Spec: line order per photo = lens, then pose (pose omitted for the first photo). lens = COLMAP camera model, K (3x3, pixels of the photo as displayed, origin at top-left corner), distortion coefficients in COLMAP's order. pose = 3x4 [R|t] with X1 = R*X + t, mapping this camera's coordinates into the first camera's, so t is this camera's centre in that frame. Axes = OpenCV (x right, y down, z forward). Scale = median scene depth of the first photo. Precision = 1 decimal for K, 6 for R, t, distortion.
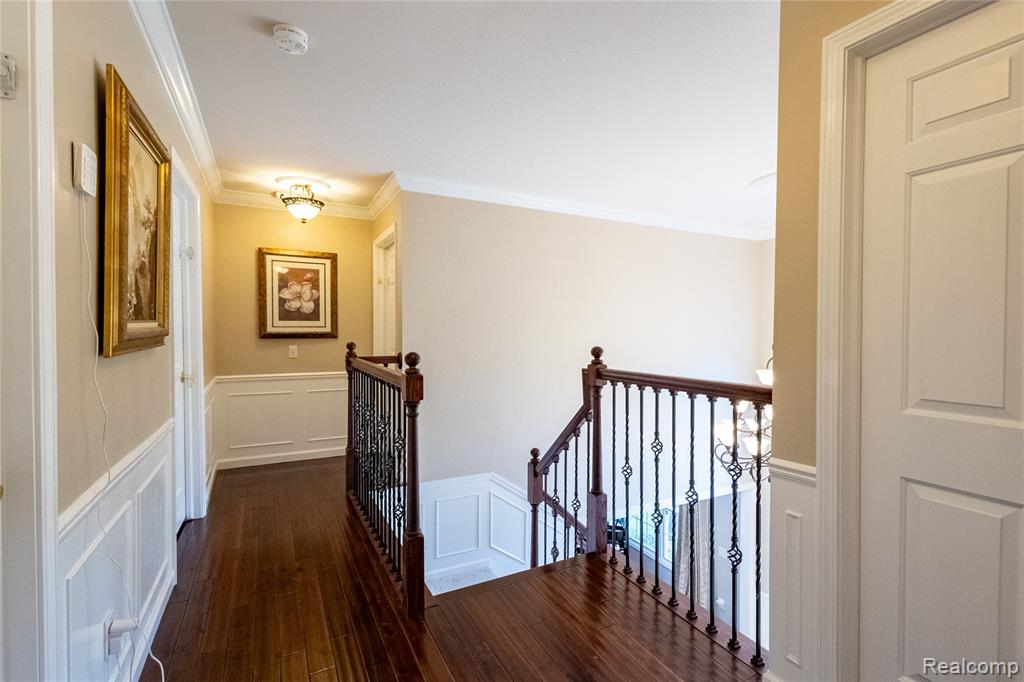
lens RADIAL K [[473.3, 0, 512.0], [0, 473.3, 341.0], [0, 0, 1]] dist [0.010910, 0.000280]
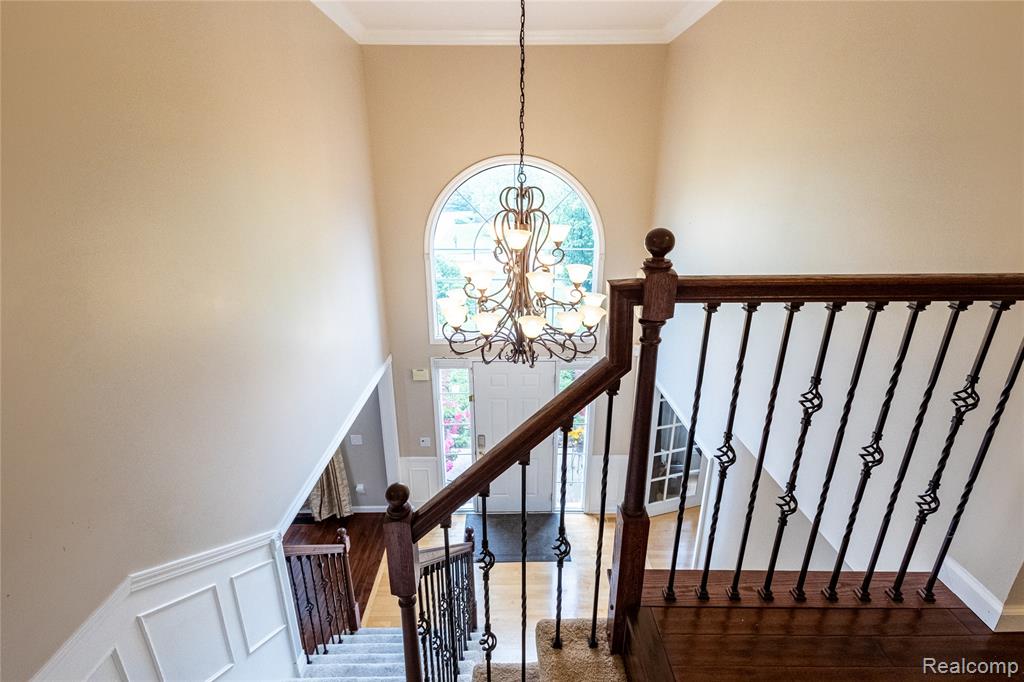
lens RADIAL K [[473.3, 0, 512.0], [0, 473.3, 341.0], [0, 0, 1]] dist [0.010910, 0.000280]
pose [[0.937695, 0.130036, -0.322208, 0.199956], [-0.023016, 0.948537, 0.315828, -0.022676], [0.346695, -0.288735, 0.892432, 0.542052]]
